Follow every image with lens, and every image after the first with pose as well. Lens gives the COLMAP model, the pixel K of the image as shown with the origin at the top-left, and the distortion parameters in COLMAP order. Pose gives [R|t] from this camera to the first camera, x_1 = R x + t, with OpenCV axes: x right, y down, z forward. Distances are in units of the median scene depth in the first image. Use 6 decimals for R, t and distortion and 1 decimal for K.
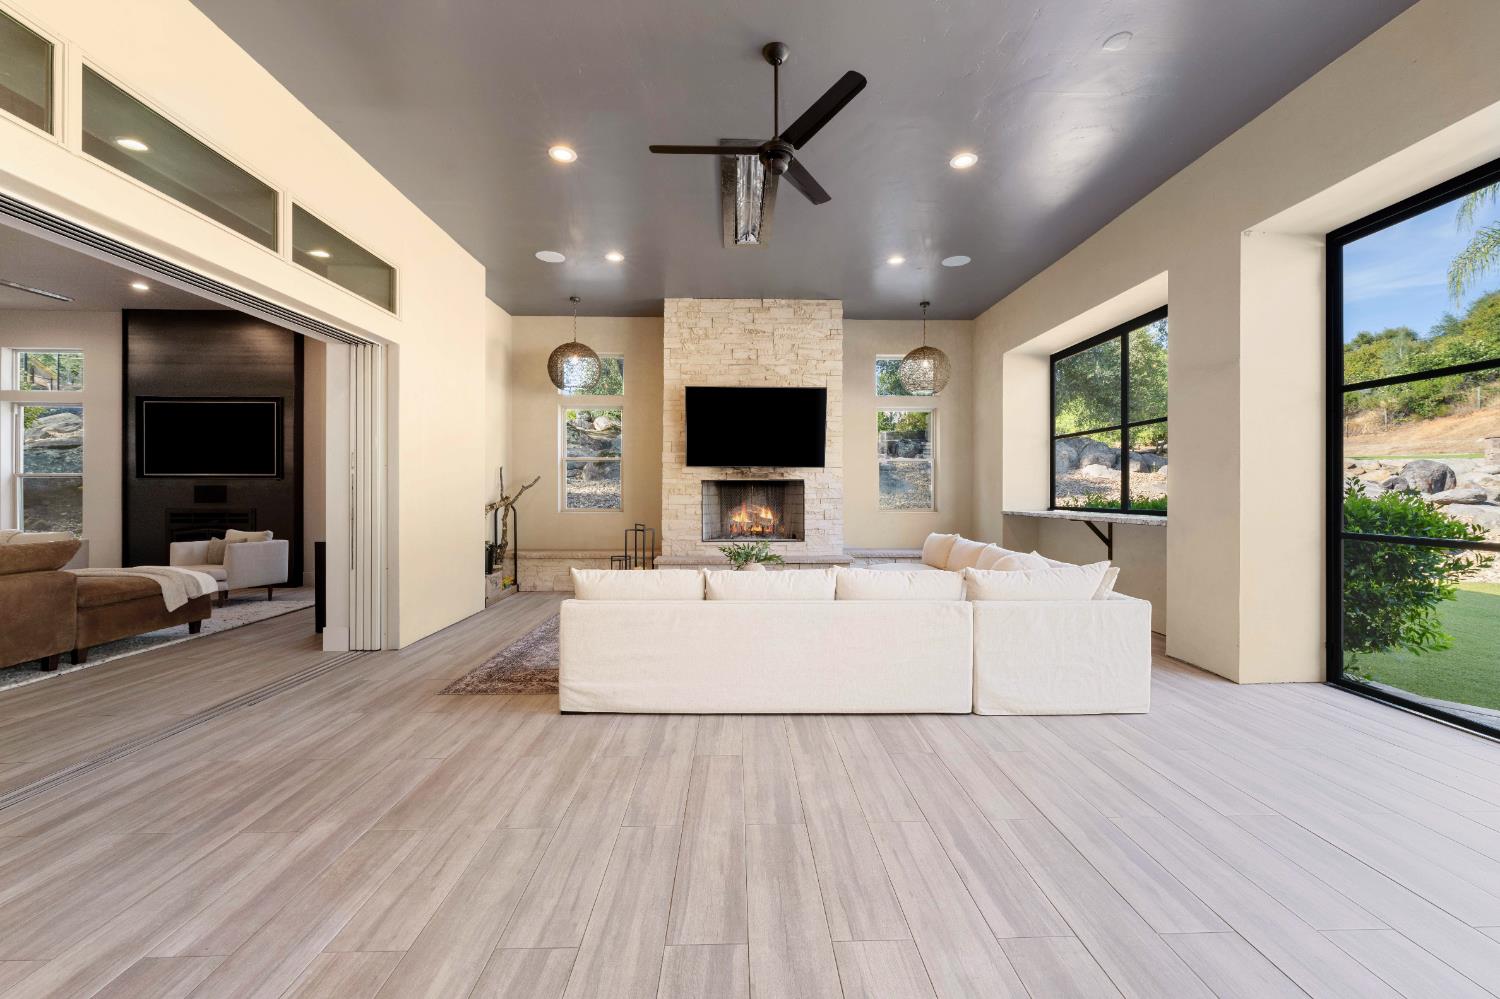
lens RADIAL K [[590.6, 0, 756.1], [0, 590.6, 491.4], [0, 0, 1]] dist [0.000564, -0.000006]
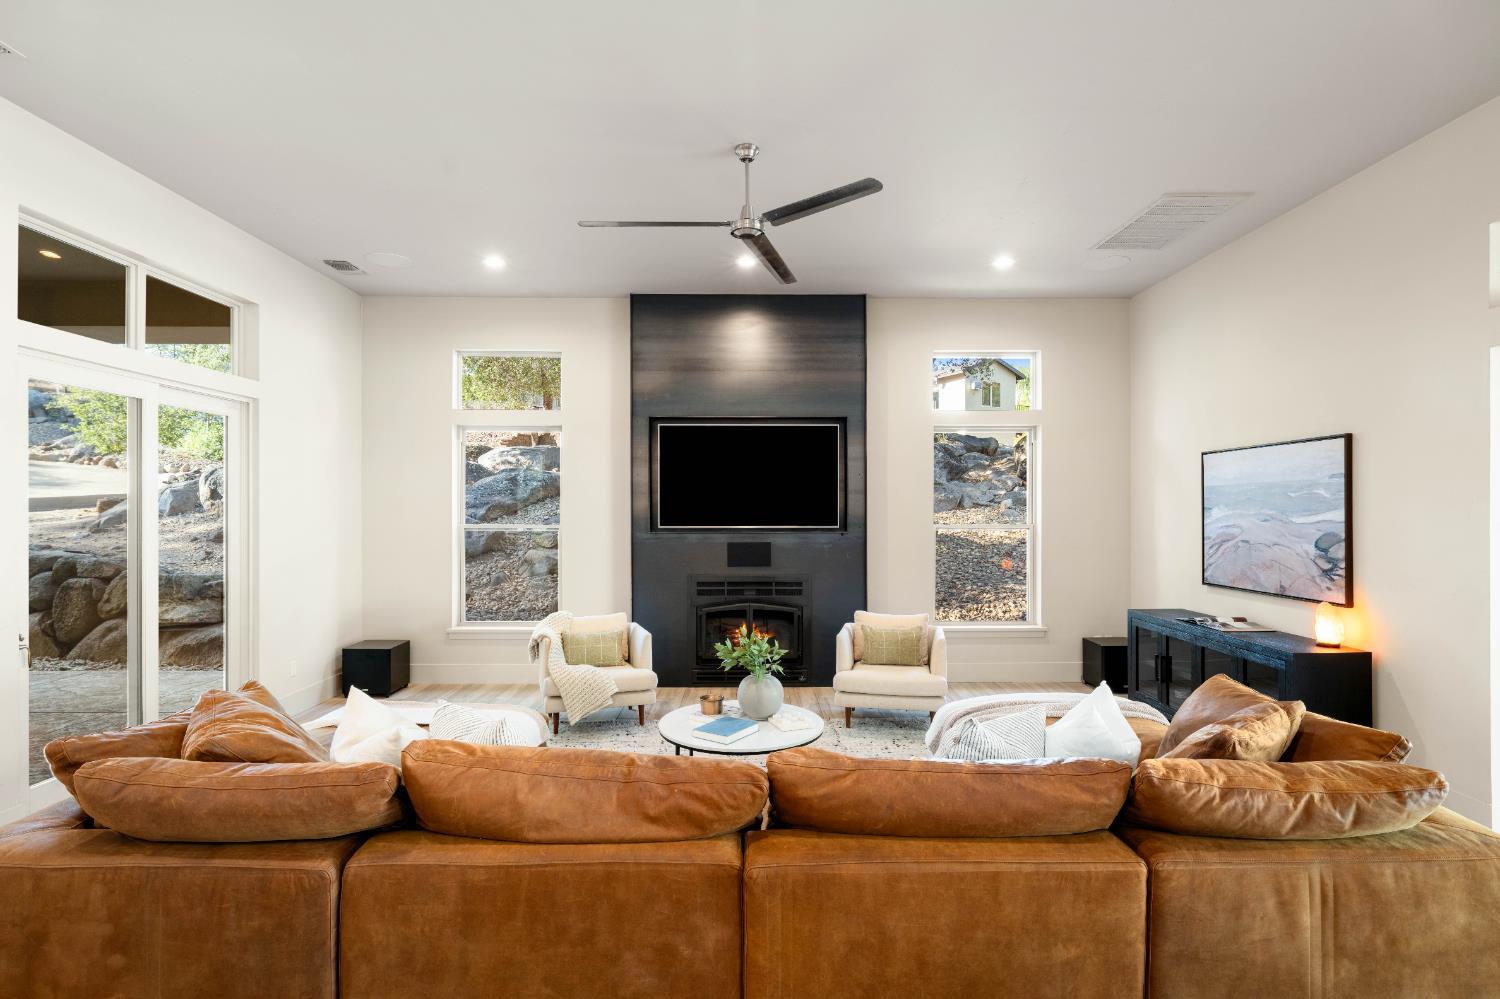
lens RADIAL K [[724.7, 0, 750.8], [0, 724.7, 512.3], [0, 0, 1]] dist [0.001113, -0.000126]
pose [[0.999834, 0.000112, -0.018210, -0.967317], [-0.000081, 0.999999, 0.001675, -0.050181], [0.018210, -0.001673, 0.999833, 0.140282]]
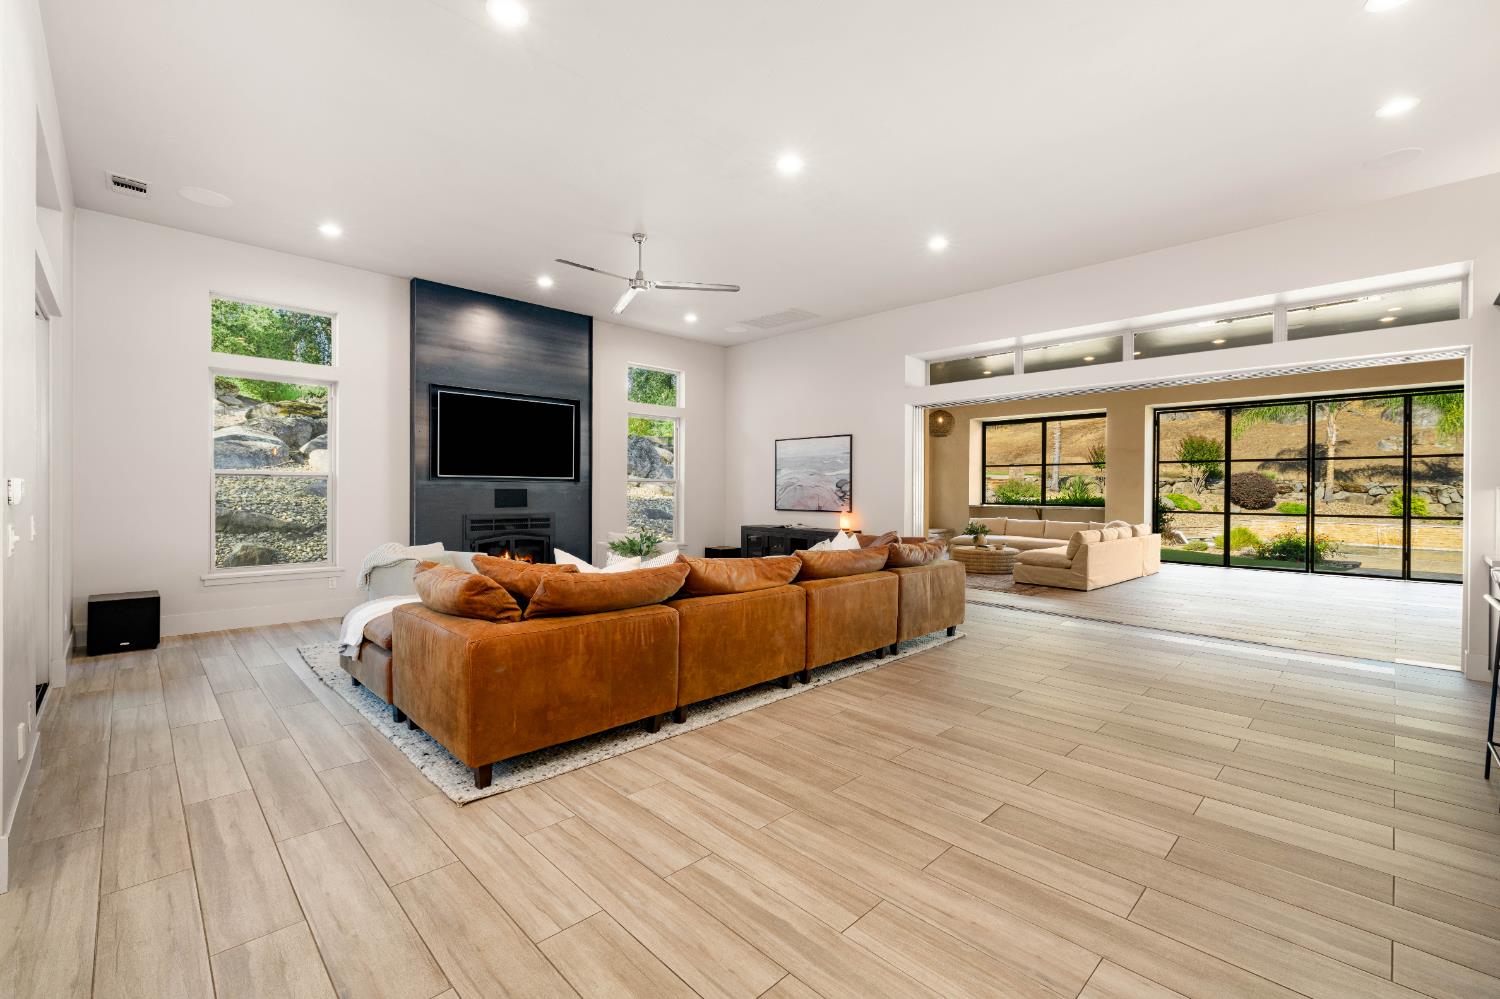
lens RADIAL K [[632.8, 0, 753.1], [0, 632.8, 492.6], [0, 0, 1]] dist [0.001023, -0.000005]
pose [[0.736523, 0.001642, 0.676411, -1.404208], [-0.006291, 0.999970, 0.004423, -0.011104], [-0.676384, -0.007512, 0.736511, 0.014040]]
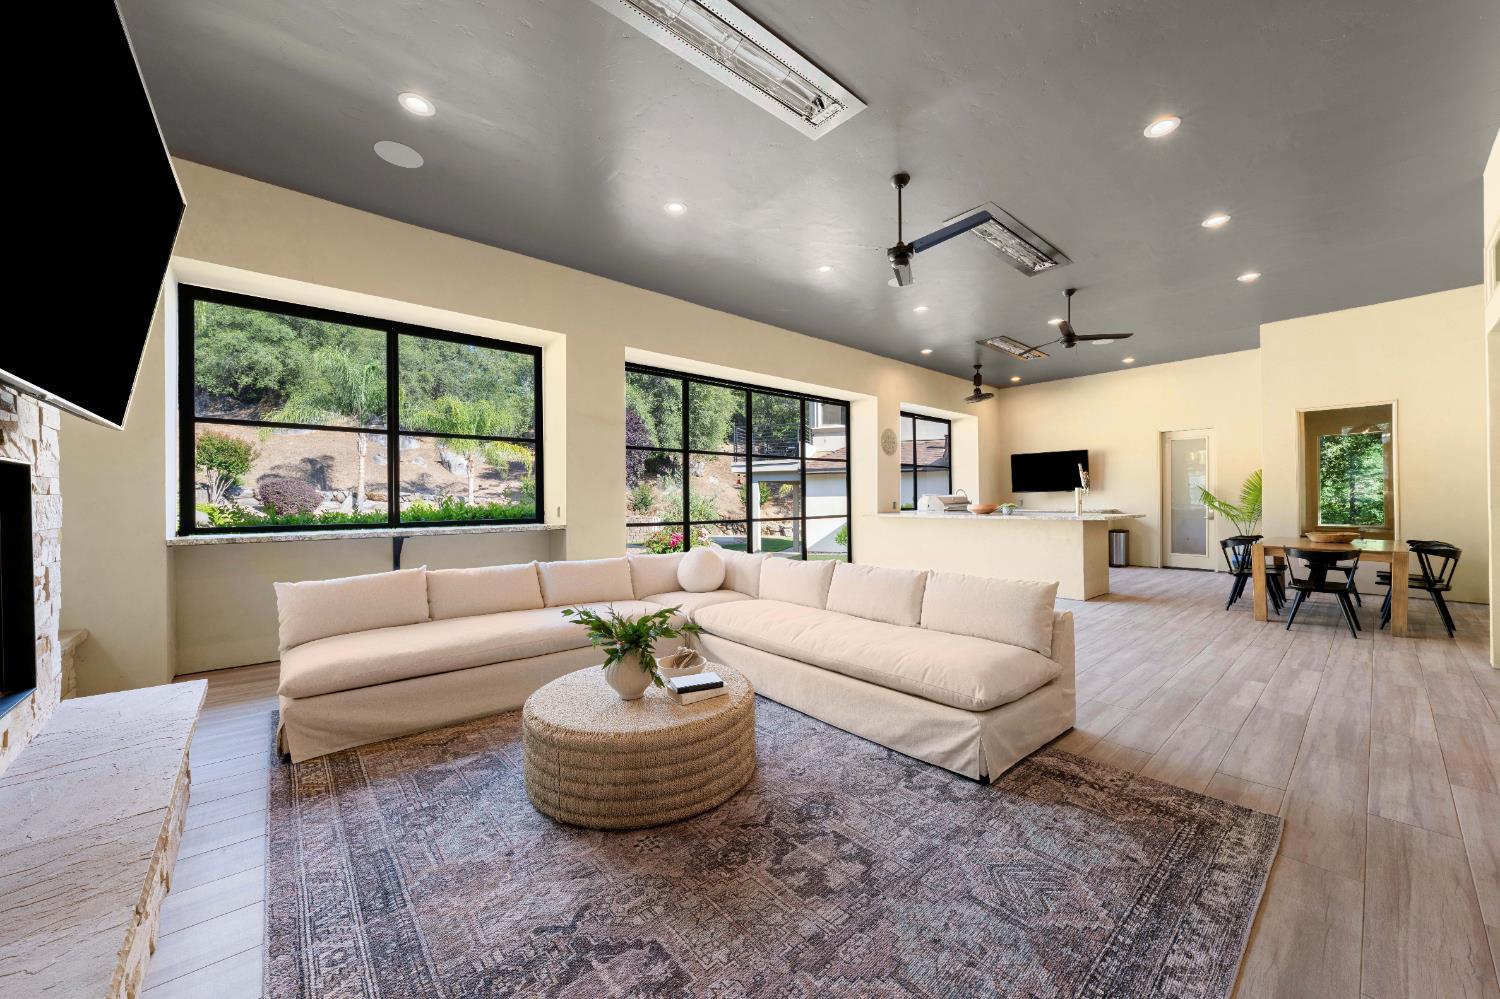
lens RADIAL K [[551.8, 0, 750.0], [0, 551.8, 499.5], [0, 0, 1]] dist [-0.001736, -0.000006]
pose [[-0.628195, 0.006933, 0.778025, -0.322315], [0.007088, 0.999970, -0.003188, 0.000145], [-0.778023, 0.003512, -0.628226, 0.906795]]
